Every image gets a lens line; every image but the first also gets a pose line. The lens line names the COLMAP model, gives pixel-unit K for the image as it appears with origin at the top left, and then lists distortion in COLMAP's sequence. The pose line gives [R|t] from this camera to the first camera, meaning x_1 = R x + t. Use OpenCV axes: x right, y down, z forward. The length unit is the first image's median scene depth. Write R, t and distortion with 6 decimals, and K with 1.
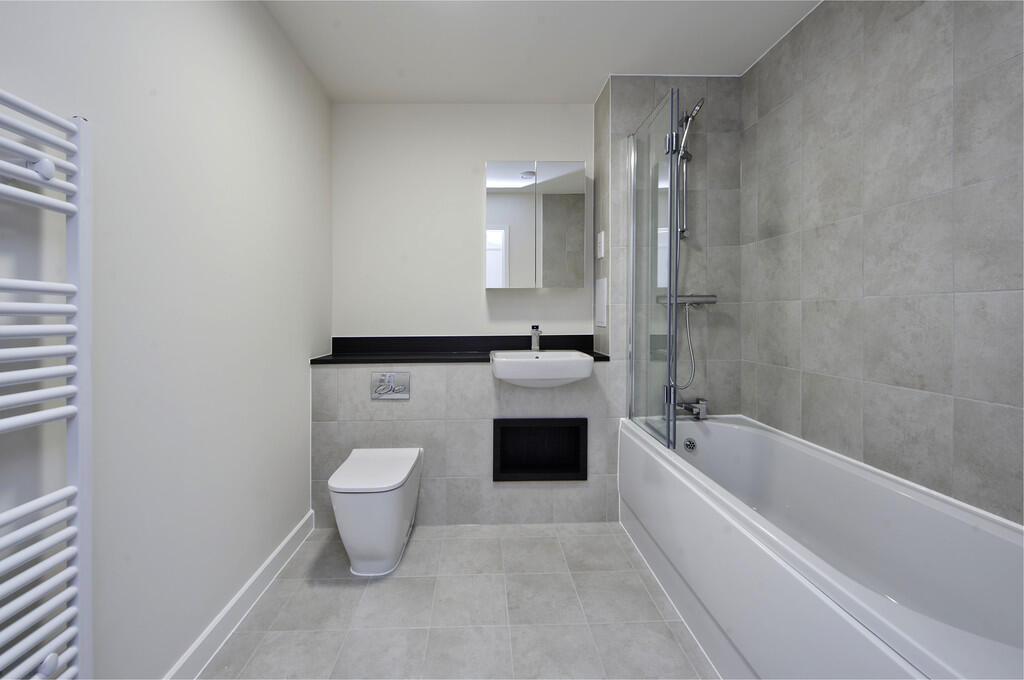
lens RADIAL K [[411.6, 0, 507.2], [0, 411.6, 333.2], [0, 0, 1]] dist [0.007801, -0.001532]
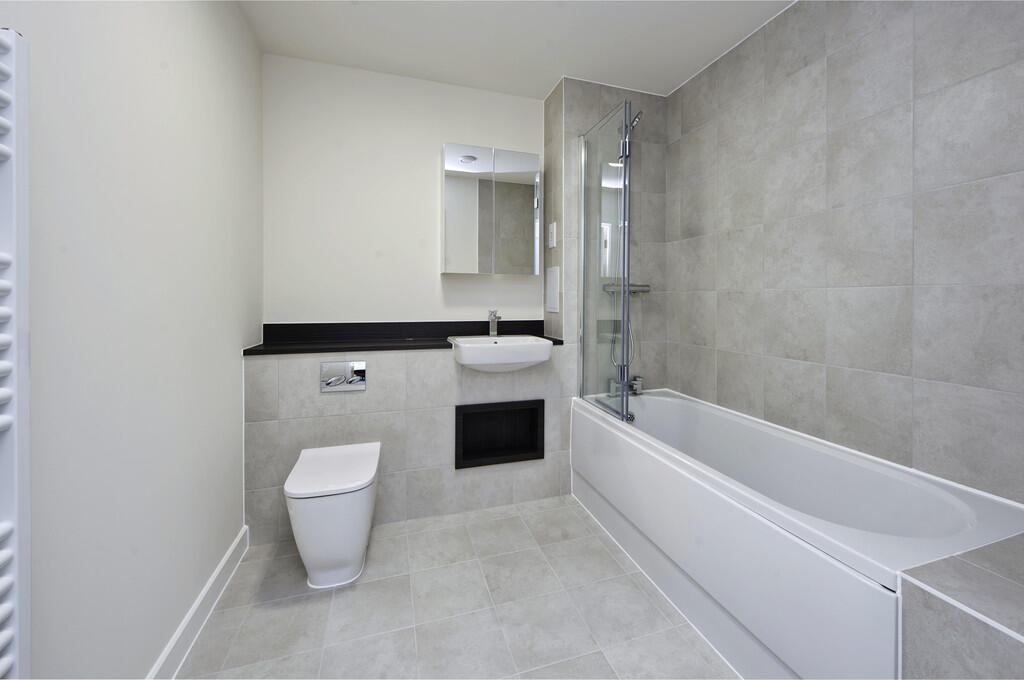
lens RADIAL K [[411.6, 0, 539.5], [0, 411.6, 320.8], [0, 0, 1]] dist [0.007801, -0.001532]
pose [[0.954803, -0.003547, 0.297218, -0.143868], [0.002629, 0.999990, 0.003489, 0.001873], [-0.297227, -0.002550, 0.954803, -0.000163]]
